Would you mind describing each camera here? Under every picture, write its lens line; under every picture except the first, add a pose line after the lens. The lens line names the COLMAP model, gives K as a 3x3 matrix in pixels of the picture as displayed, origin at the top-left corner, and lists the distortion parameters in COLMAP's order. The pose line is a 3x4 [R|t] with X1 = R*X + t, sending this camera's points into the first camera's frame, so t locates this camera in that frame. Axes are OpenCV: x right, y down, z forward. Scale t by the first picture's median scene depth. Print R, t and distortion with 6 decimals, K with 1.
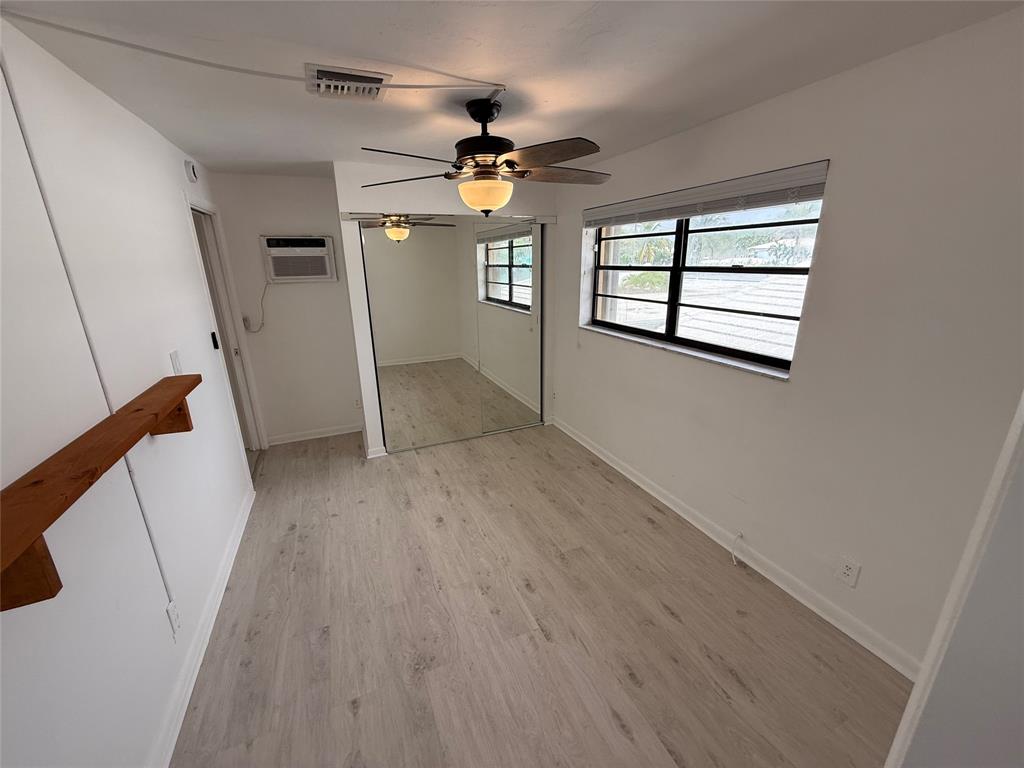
lens RADIAL K [[408.4, 0, 510.4], [0, 408.4, 385.7], [0, 0, 1]] dist [0.001072, 0.000113]
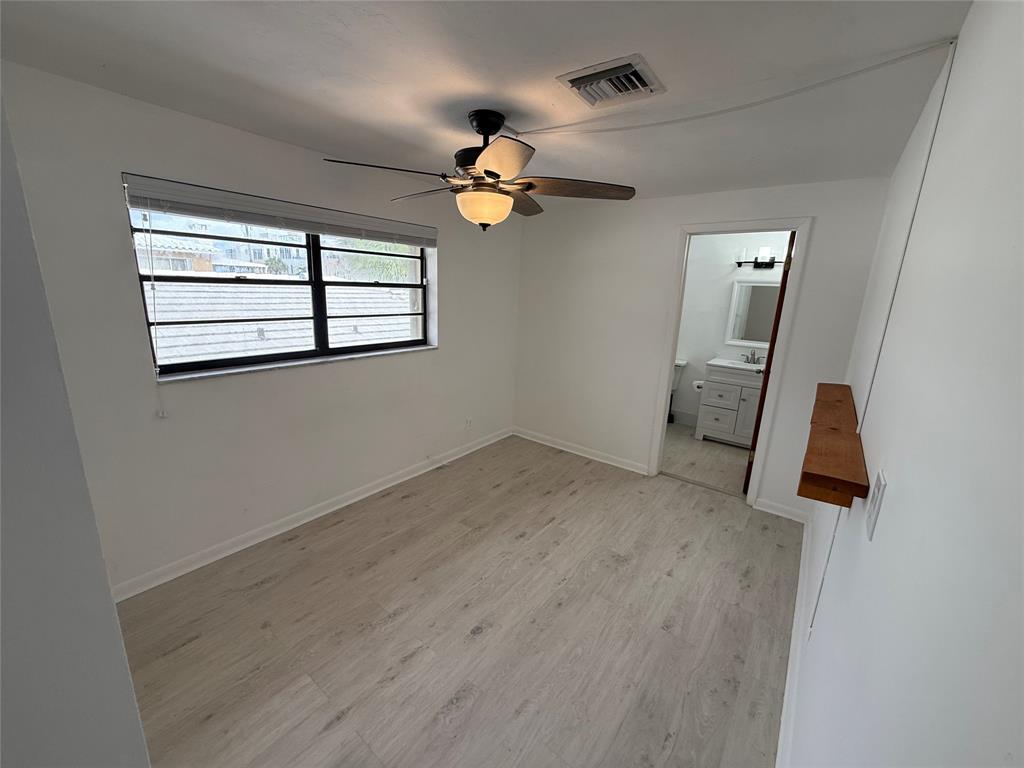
lens RADIAL K [[408.4, 0, 510.4], [0, 408.4, 385.7], [0, 0, 1]] dist [0.001072, 0.000113]
pose [[-0.488177, -0.209605, 0.847201, -0.761629], [0.228033, 0.906376, 0.355644, -0.320628], [-0.842428, 0.366807, -0.394675, 1.140807]]
